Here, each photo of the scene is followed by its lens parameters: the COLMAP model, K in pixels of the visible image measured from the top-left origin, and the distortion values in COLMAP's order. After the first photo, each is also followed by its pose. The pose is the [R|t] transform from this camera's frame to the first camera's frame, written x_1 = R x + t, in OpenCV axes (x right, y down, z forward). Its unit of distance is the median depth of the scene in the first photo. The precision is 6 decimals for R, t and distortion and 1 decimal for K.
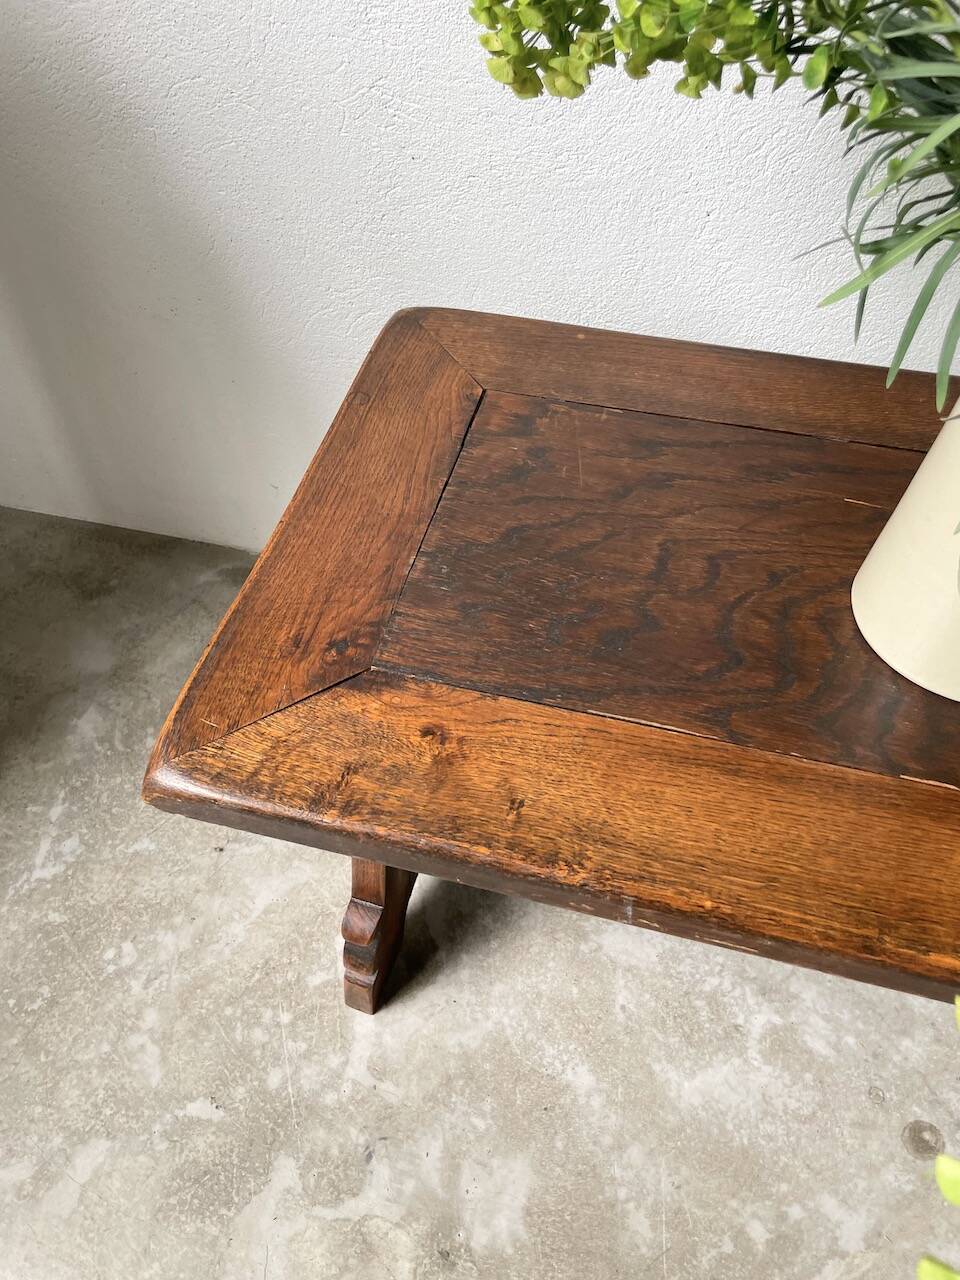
lens RADIAL K [[976.2, 0, 473.0], [0, 976.2, 650.0], [0, 0, 1]] dist [0.079943, -0.115543]
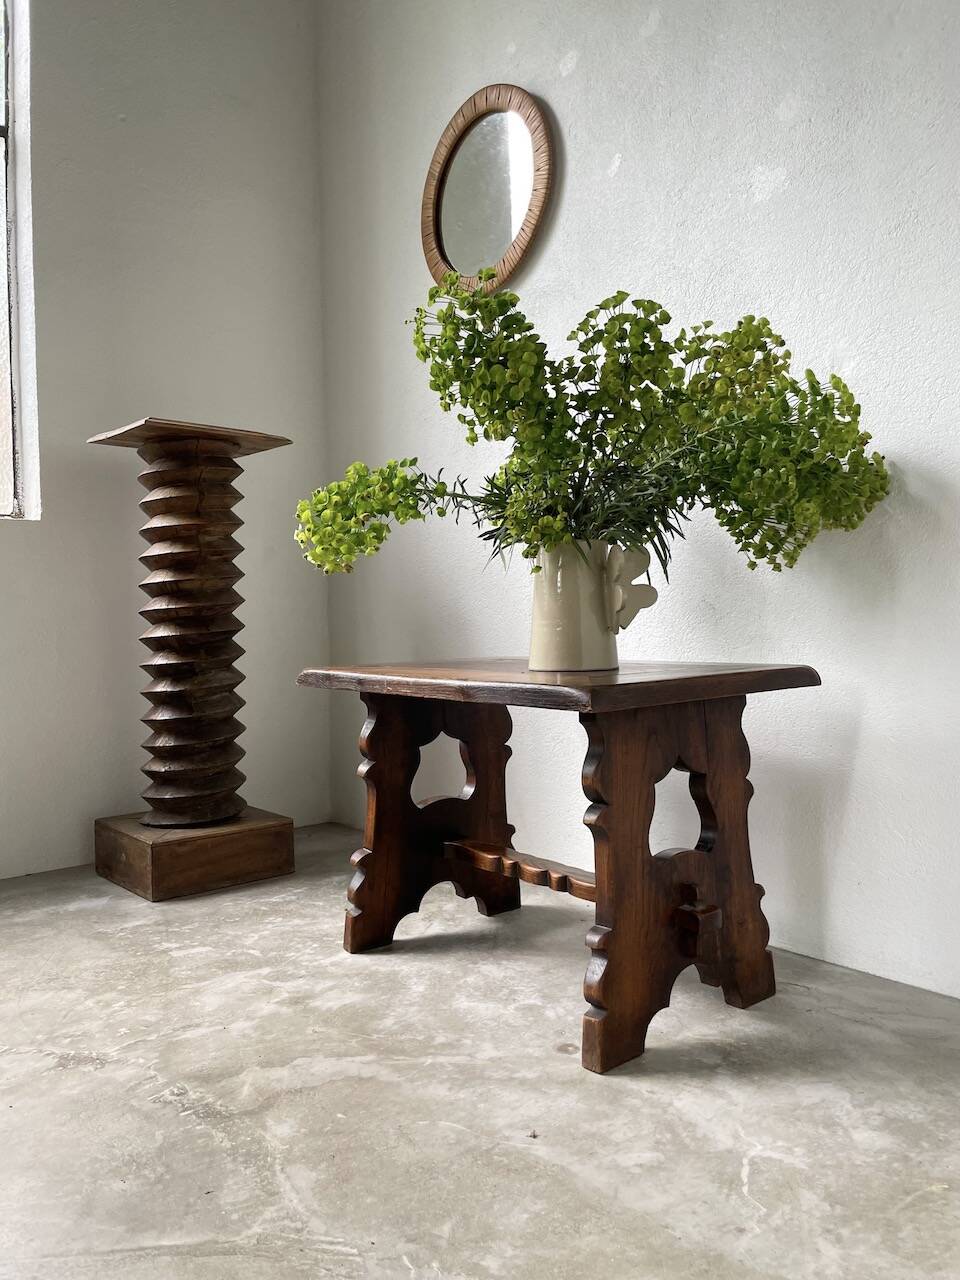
lens RADIAL K [[976.2, 0, 486.7], [0, 976.2, 642.8], [0, 0, 1]] dist [0.079943, -0.115543]
pose [[0.816250, 0.018811, -0.577392, 1.181380], [-0.448296, 0.651018, -0.612541, 1.040920], [0.364370, 0.758829, 0.539826, -0.318958]]
